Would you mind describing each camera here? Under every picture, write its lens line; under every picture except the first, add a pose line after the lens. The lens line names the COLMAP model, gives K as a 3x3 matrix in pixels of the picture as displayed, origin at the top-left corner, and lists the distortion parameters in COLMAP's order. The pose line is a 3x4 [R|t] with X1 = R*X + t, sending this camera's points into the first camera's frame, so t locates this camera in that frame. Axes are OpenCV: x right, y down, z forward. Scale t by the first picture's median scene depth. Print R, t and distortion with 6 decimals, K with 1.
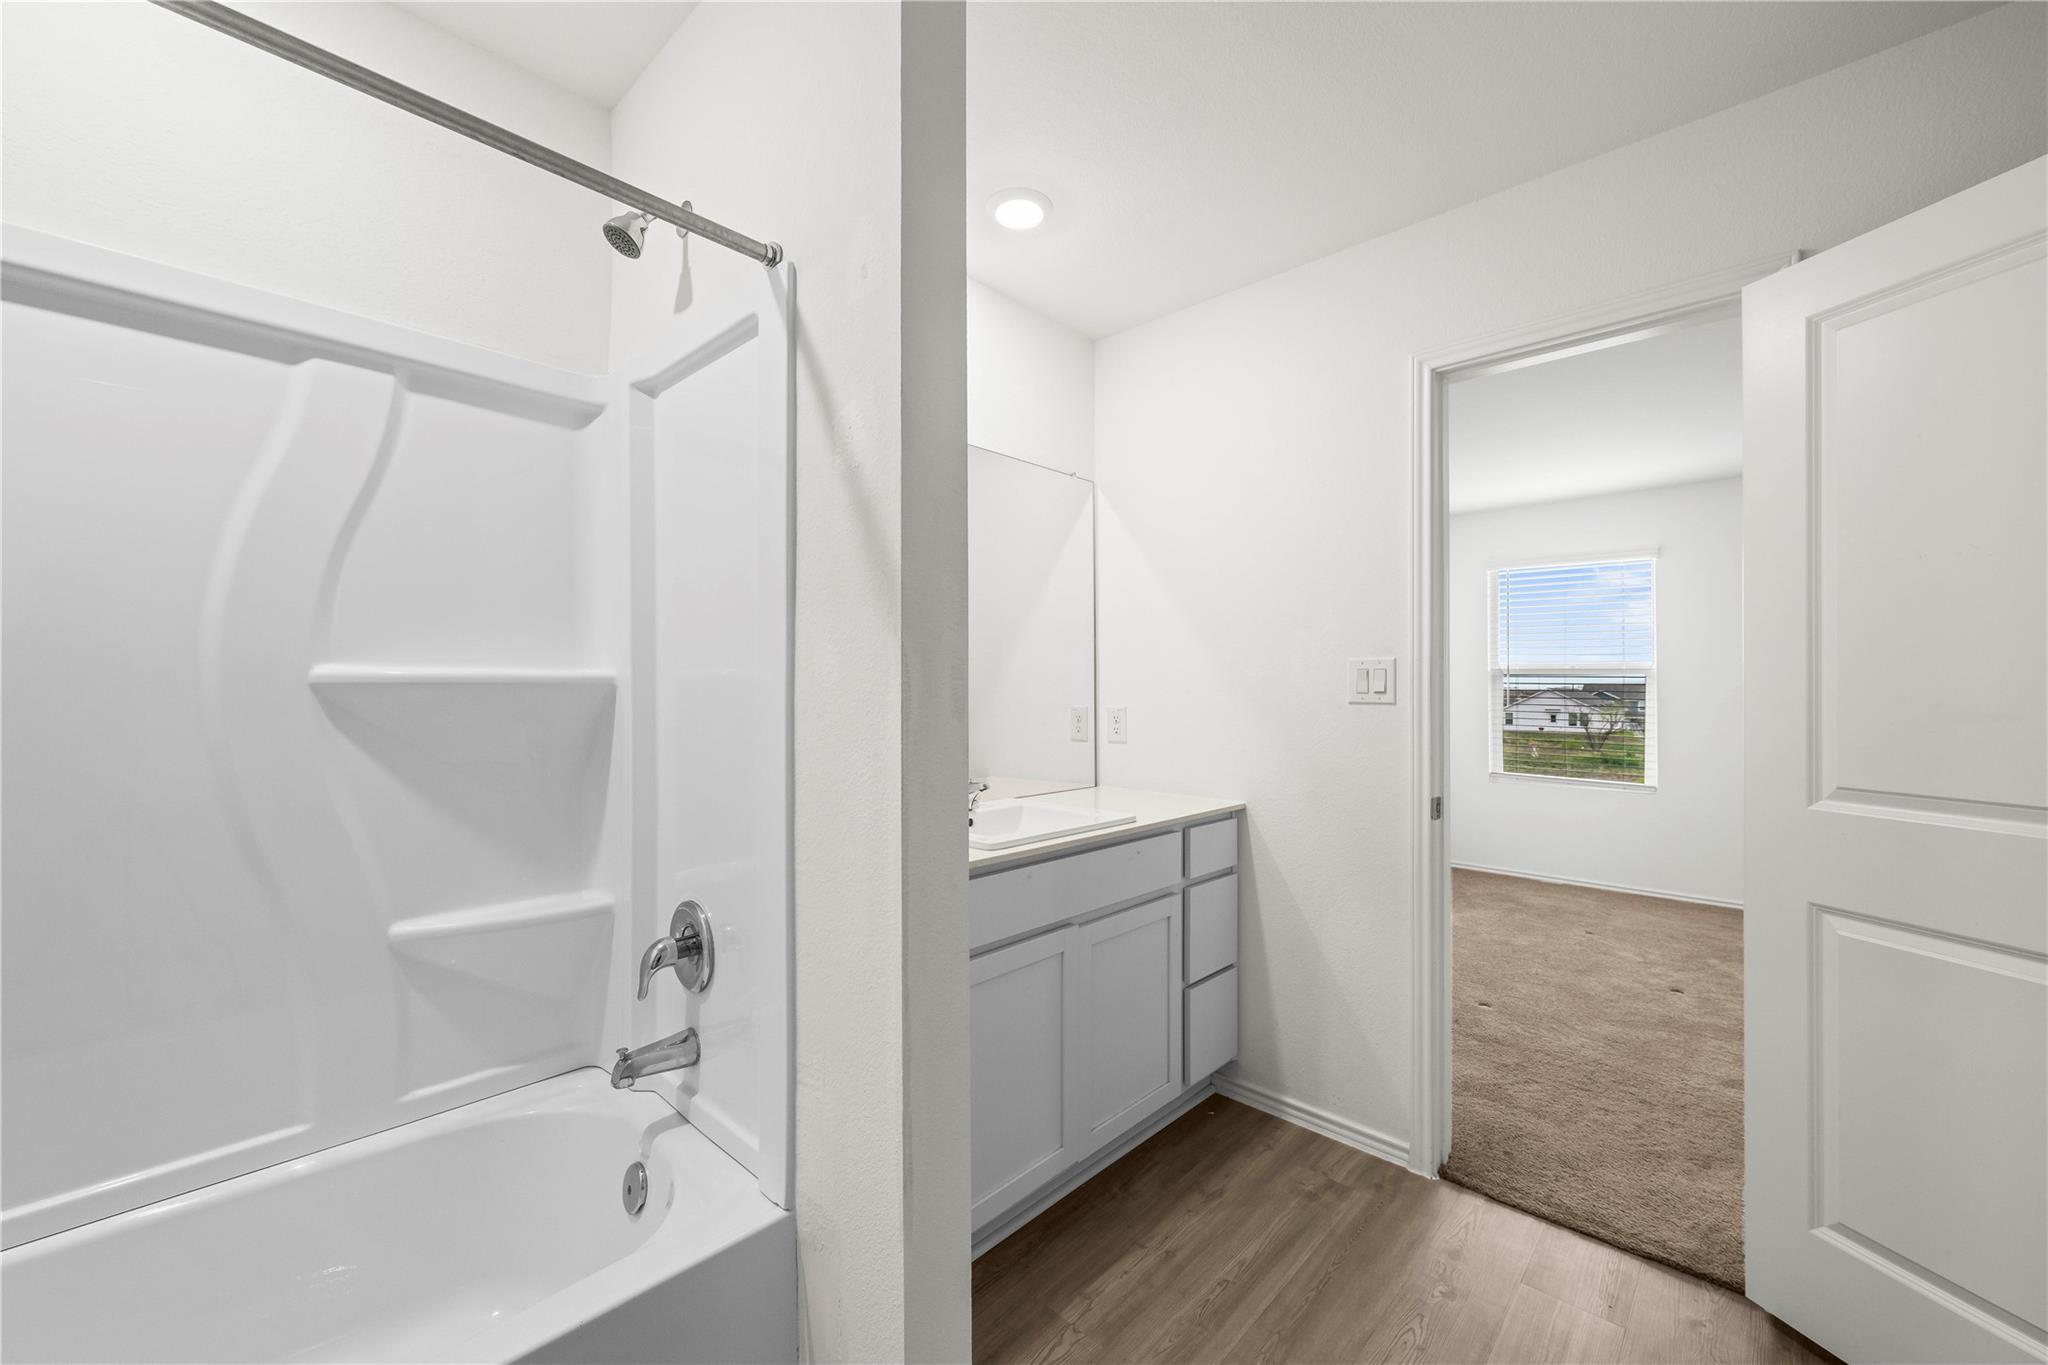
lens RADIAL K [[810.9, 0, 1022.4], [0, 810.9, 694.0], [0, 0, 1]] dist [0.000041, -0.000001]
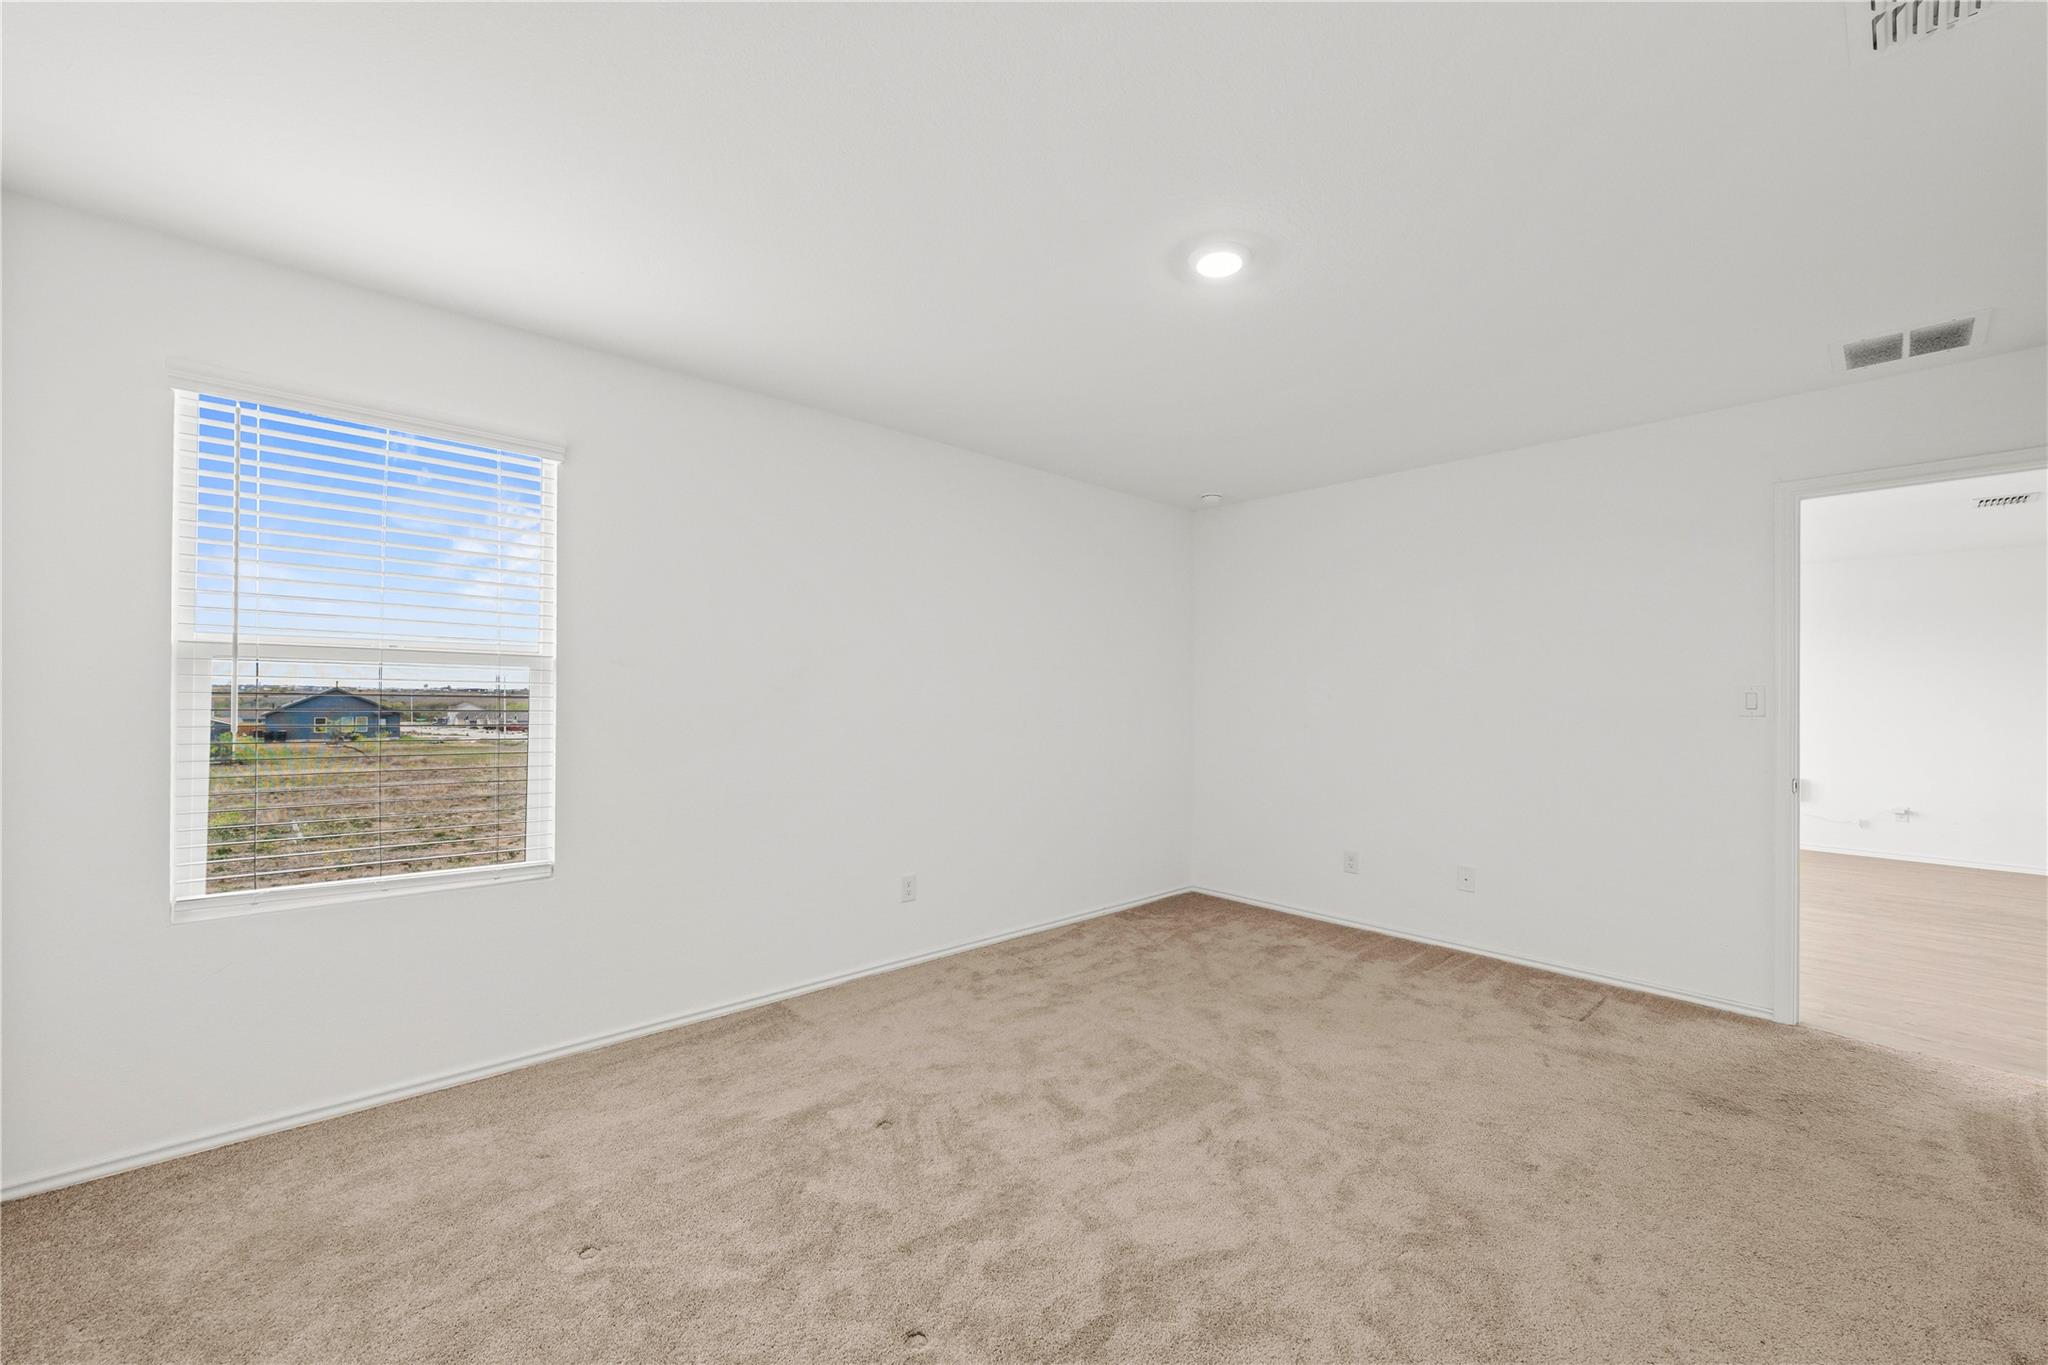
lens RADIAL K [[810.9, 0, 1022.4], [0, 810.9, 694.0], [0, 0, 1]] dist [0.000041, -0.000001]
pose [[0.067837, 0.007327, 0.997669, 0.237401], [-0.006263, 0.999956, -0.006918, -0.003586], [-0.997677, -0.005779, 0.067880, 0.635668]]
